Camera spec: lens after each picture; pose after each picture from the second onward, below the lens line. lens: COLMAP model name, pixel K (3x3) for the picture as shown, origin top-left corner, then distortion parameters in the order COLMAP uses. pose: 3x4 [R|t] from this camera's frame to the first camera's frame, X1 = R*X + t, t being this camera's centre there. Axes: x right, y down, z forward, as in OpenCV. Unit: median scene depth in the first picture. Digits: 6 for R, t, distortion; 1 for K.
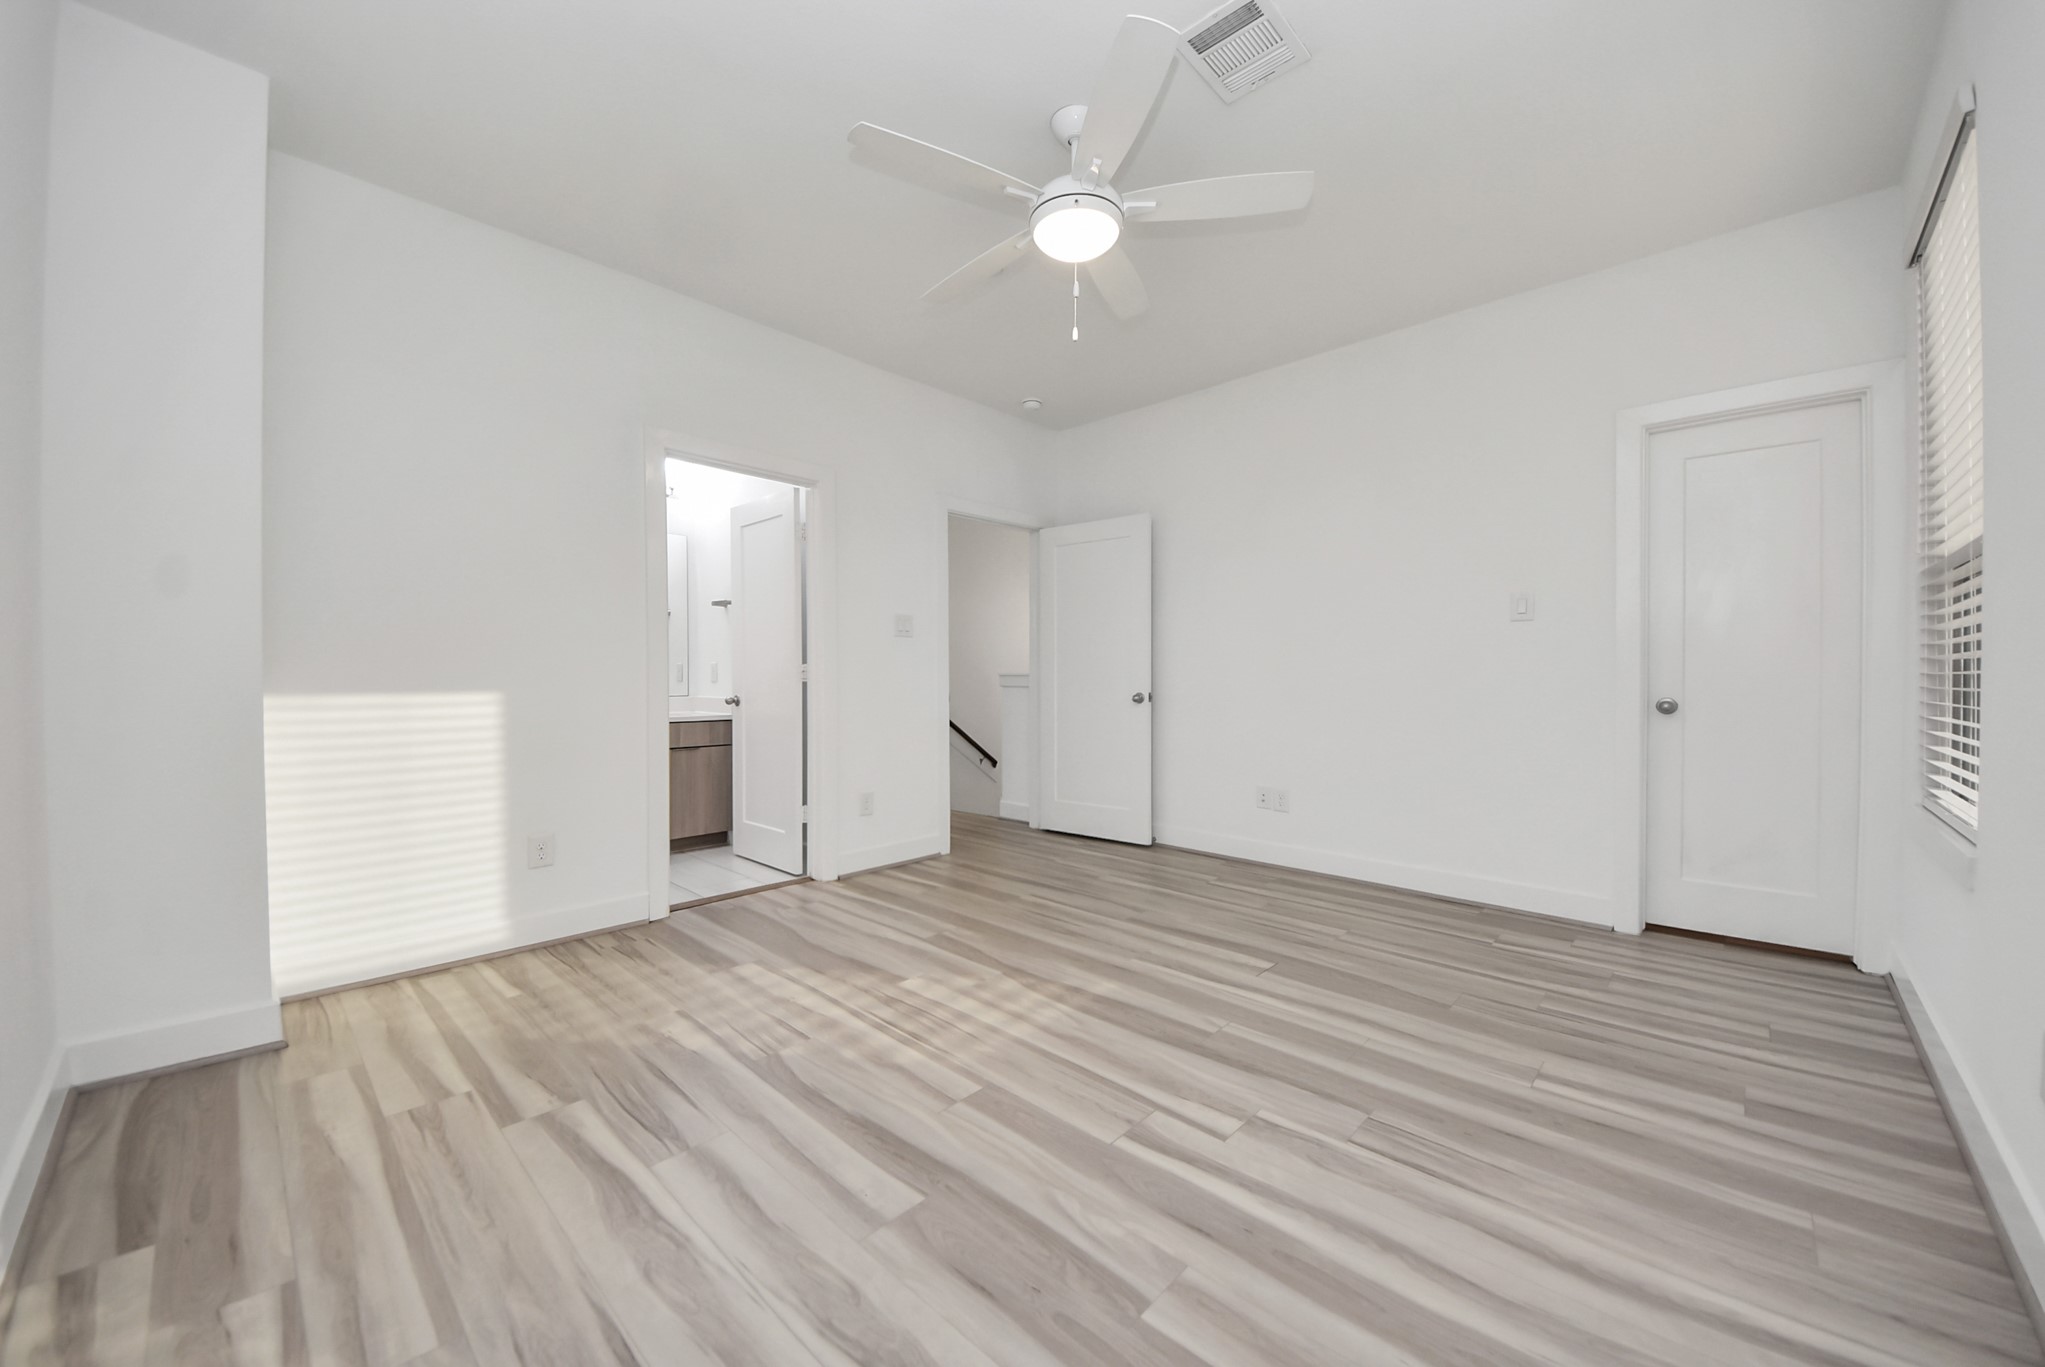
lens RADIAL K [[774.5, 0, 1031.2], [0, 774.5, 681.2], [0, 0, 1]] dist [0.049778, -0.034959]
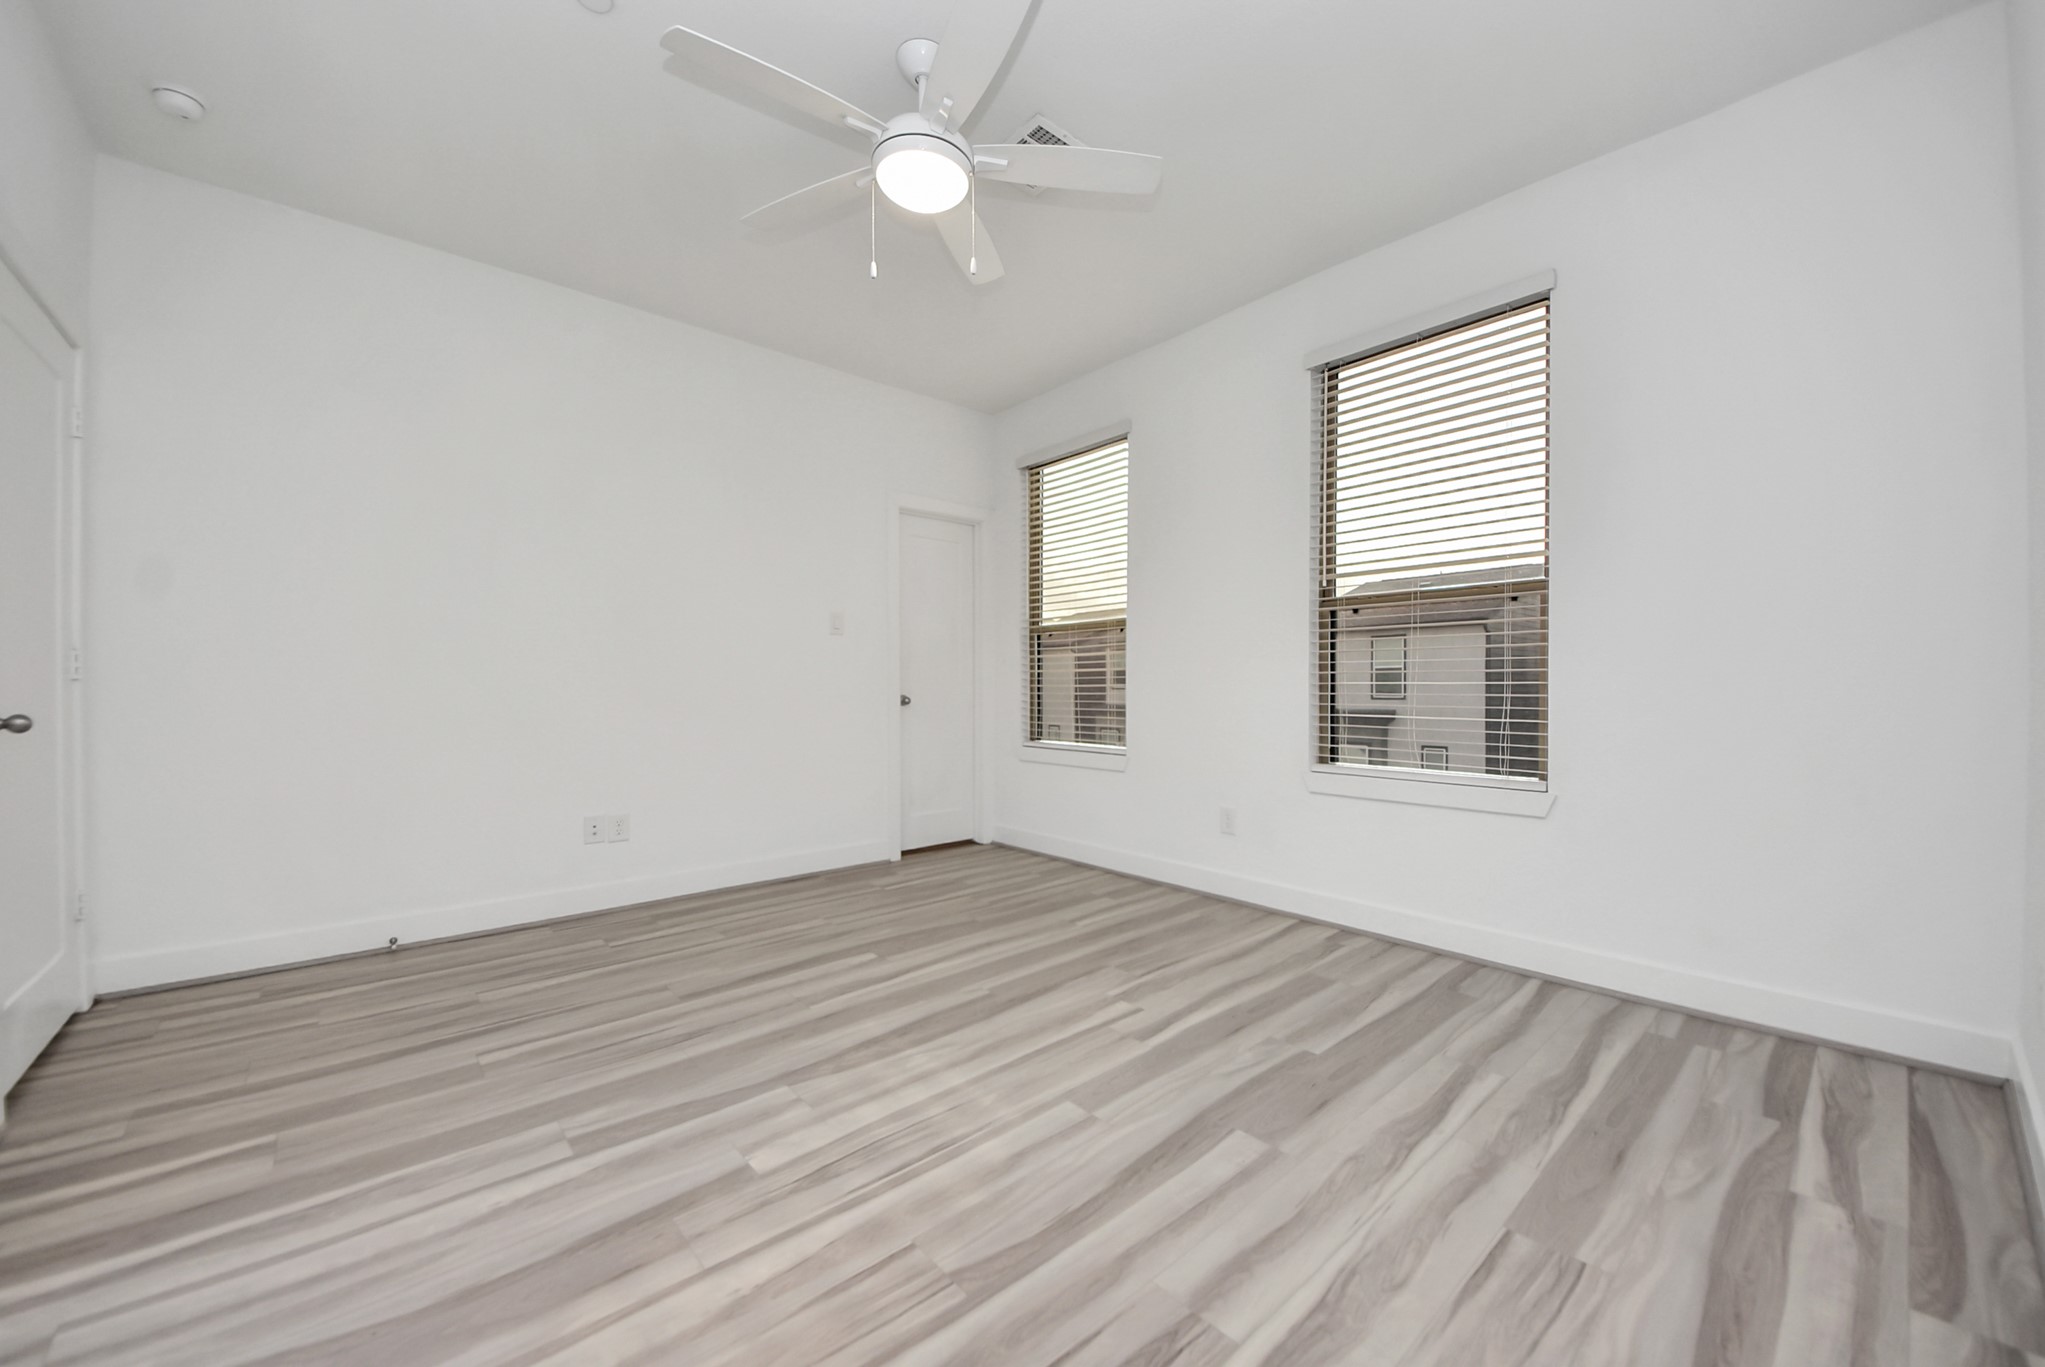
lens RADIAL K [[741.7, 0, 1053.4], [0, 741.7, 689.2], [0, 0, 1]] dist [0.058283, -0.036014]
pose [[0.074112, -0.000344, 0.997250, -0.806971], [0.005328, 0.999986, -0.000051, -0.010427], [-0.997236, 0.005317, 0.074112, 0.737360]]
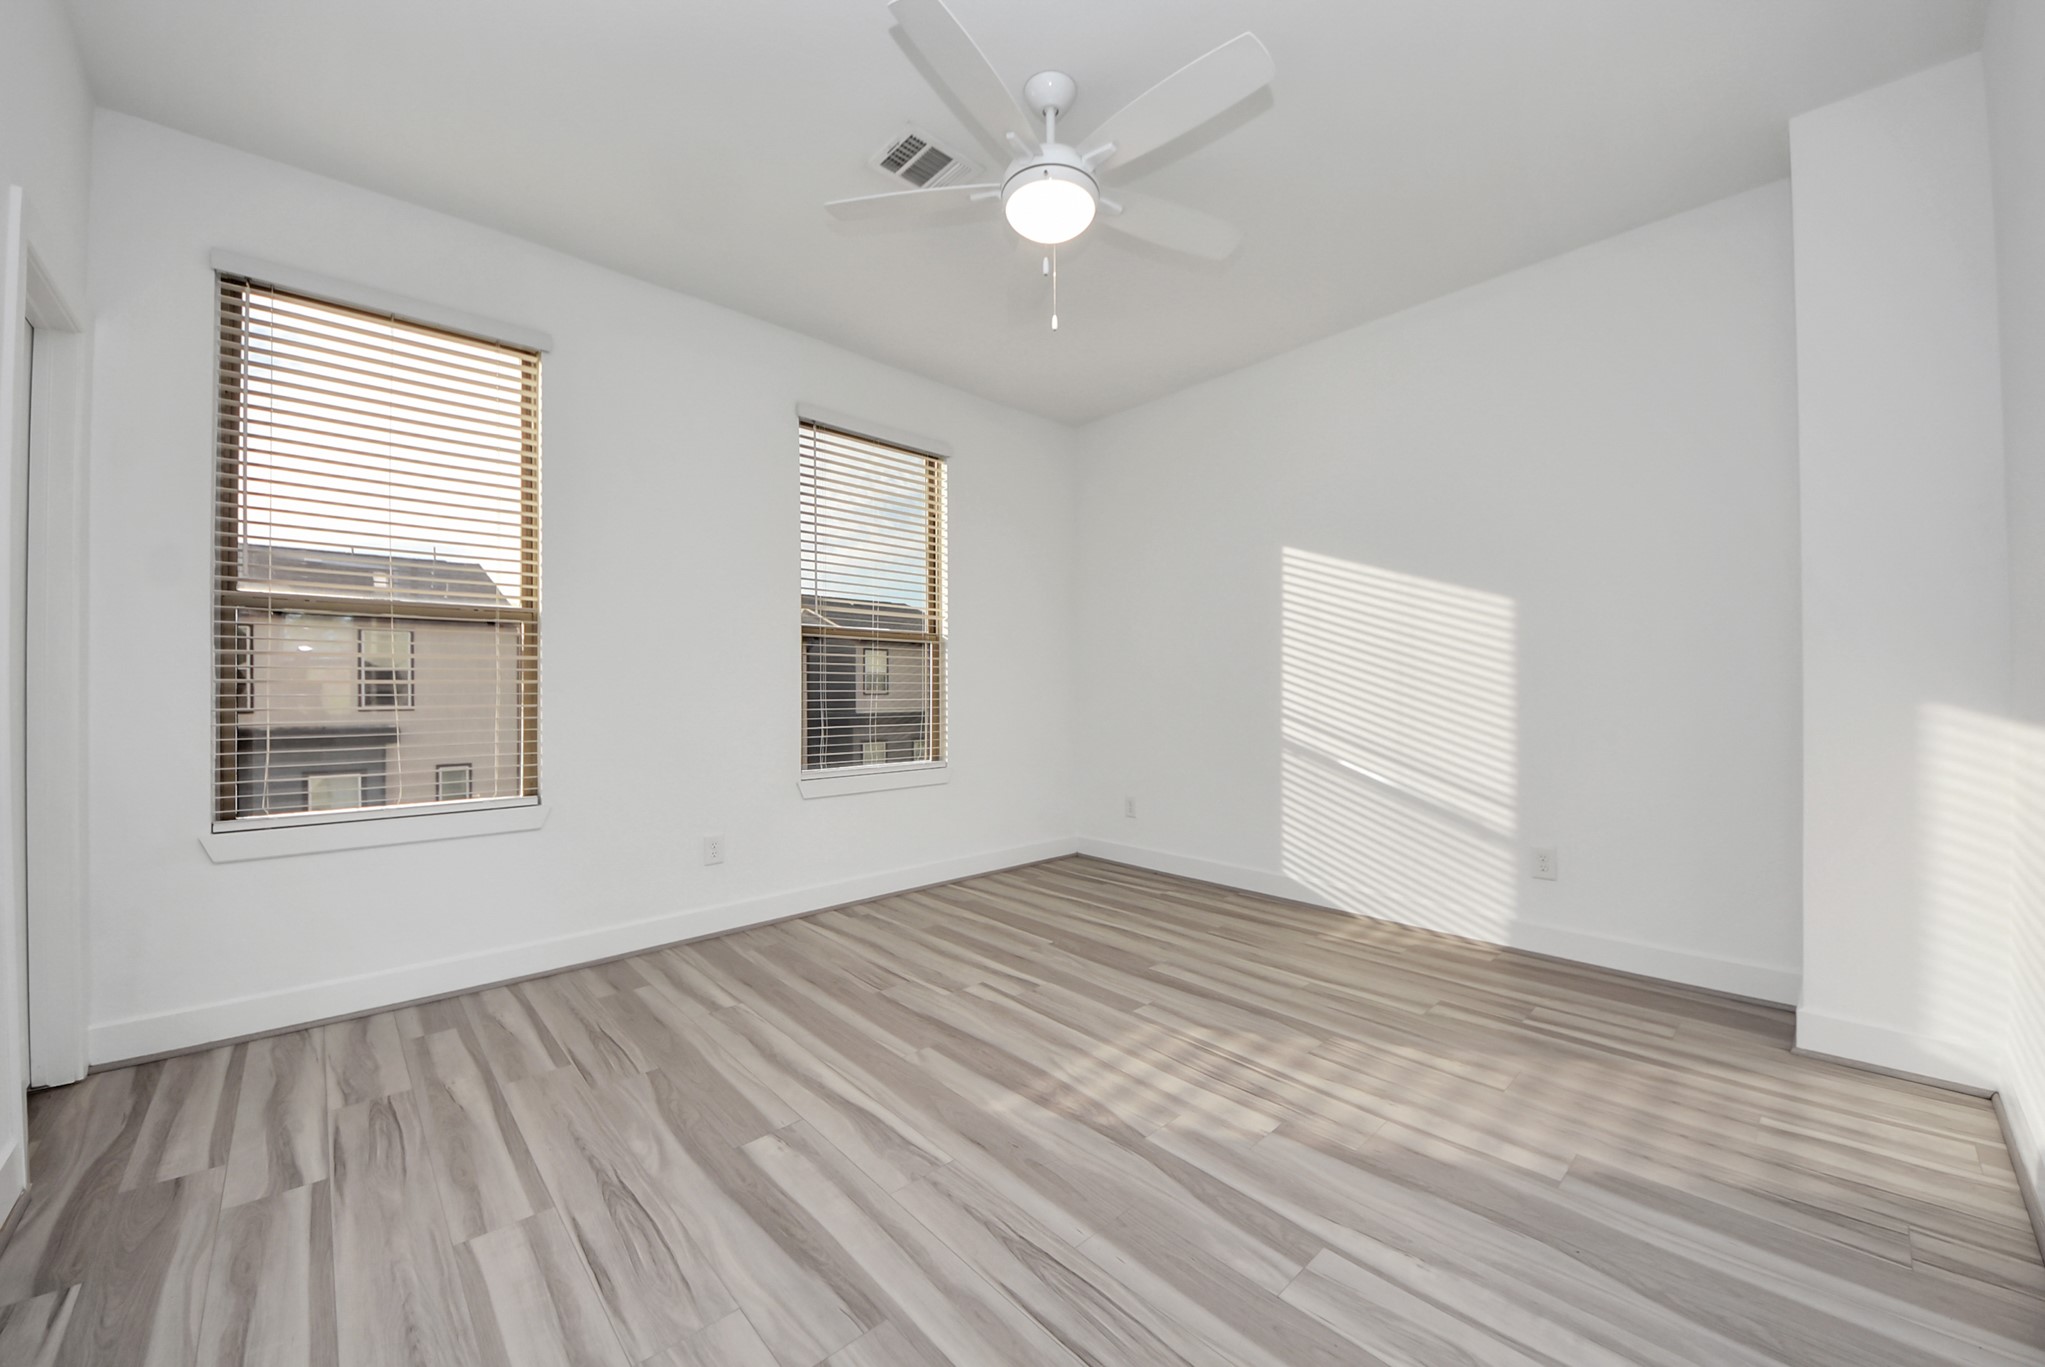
lens RADIAL K [[765.6, 0, 1034.2], [0, 765.6, 683.1], [0, 0, 1]] dist [0.020195, -0.016923]
pose [[-0.998082, 0.002779, 0.061836, 0.019919], [0.002798, 0.999996, 0.000224, -0.044846], [-0.061836, 0.000397, -0.998086, 1.840136]]
